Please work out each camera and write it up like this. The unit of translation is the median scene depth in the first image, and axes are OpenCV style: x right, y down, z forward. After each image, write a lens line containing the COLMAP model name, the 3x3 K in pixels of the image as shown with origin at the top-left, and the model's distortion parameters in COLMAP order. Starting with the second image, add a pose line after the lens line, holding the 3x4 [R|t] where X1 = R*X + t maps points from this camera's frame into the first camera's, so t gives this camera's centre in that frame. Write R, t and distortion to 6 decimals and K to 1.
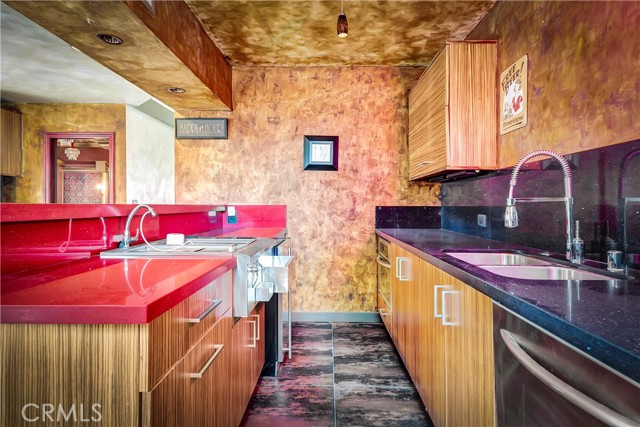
lens RADIAL K [[357.6, 0, 323.5], [0, 357.6, 204.1], [0, 0, 1]] dist [-0.000635, 0.002312]
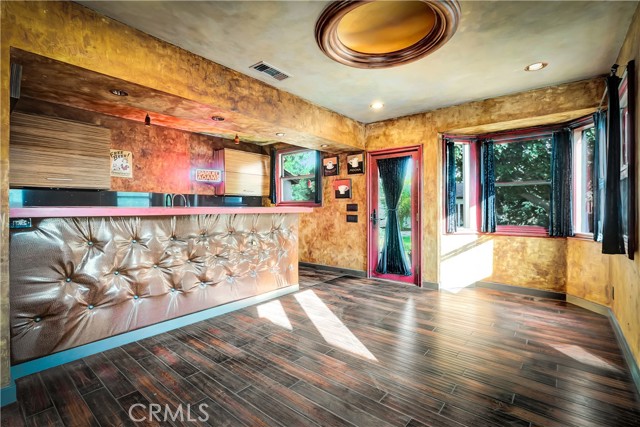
lens RADIAL K [[293.0, 0, 319.5], [0, 293.0, 208.7], [0, 0, 1]] dist [-0.003820, 0.000783]
pose [[-0.778143, -0.001900, 0.628084, -1.472491], [-0.002732, 0.999996, -0.000359, 0.008611], [-0.628081, -0.001995, -0.778146, 1.385363]]
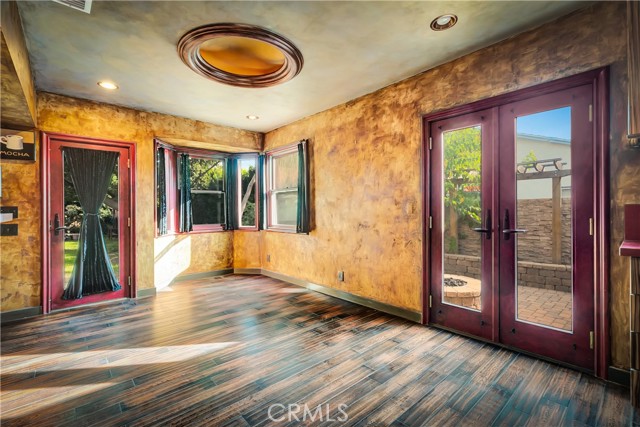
lens RADIAL K [[293.0, 0, 320.3], [0, 293.0, 206.1], [0, 0, 1]] dist [-0.003820, 0.000783]
pose [[-0.743655, 0.000920, -0.668562, -0.628696], [0.013455, 0.999817, -0.013591, 0.007231], [0.668428, -0.019103, -0.743532, 1.509536]]
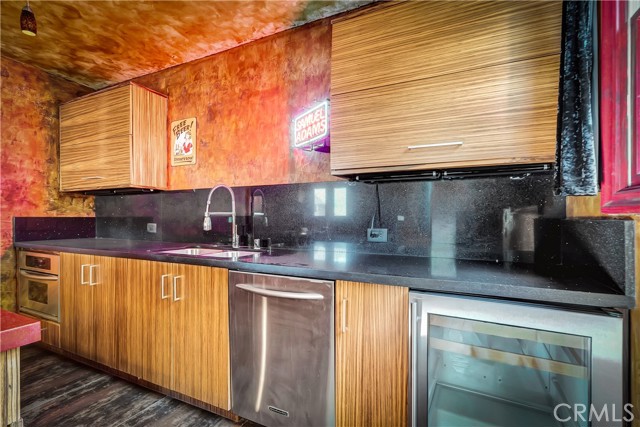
lens RADIAL K [[293.0, 0, 320.6], [0, 293.0, 217.8], [0, 0, 1]] dist [-0.003820, 0.000783]
pose [[0.417347, -0.003257, 0.908741, -0.259527], [-0.004979, 0.999970, 0.005871, -0.000593], [-0.908734, -0.006975, 0.417318, -0.005714]]
